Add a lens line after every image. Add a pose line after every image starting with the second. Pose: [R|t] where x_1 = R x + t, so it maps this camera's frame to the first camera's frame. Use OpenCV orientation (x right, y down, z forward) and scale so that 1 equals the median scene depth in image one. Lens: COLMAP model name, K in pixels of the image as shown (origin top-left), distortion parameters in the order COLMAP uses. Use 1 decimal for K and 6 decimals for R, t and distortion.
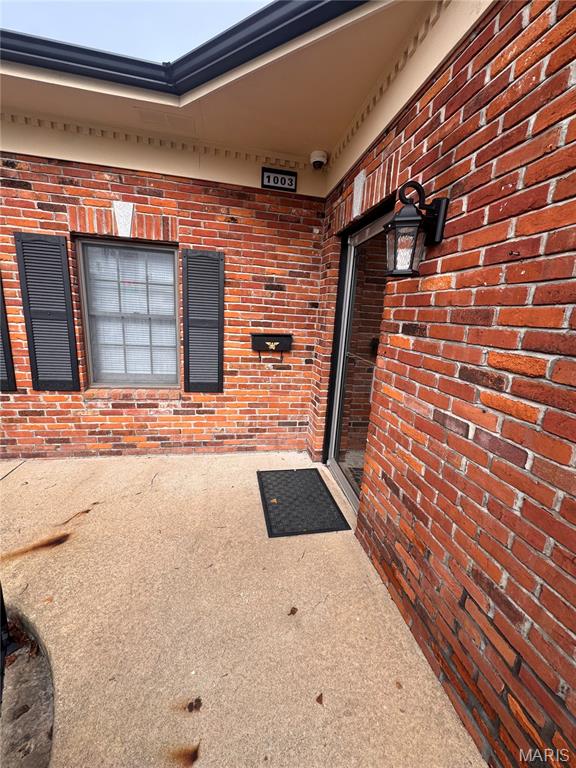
lens RADIAL K [[309.3, 0, 285.5], [0, 309.3, 381.4], [0, 0, 1]] dist [-0.001379, -0.000020]
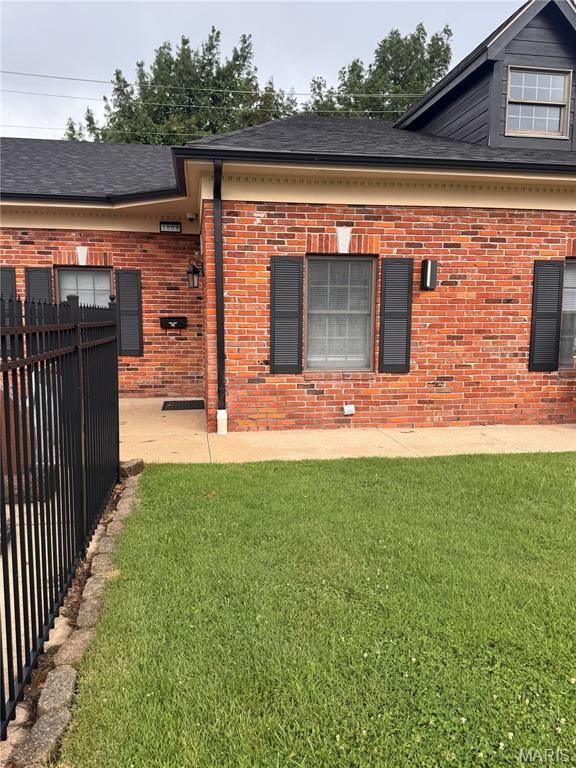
lens RADIAL K [[612.4, 0, 290.9], [0, 612.4, 387.4], [0, 0, 1]] dist [0.074888, -0.005082]
pose [[0.998173, -0.047244, -0.037672, 0.668036], [0.043431, 0.994405, -0.096291, 0.538572], [0.042011, 0.094479, 0.994640, -2.091723]]
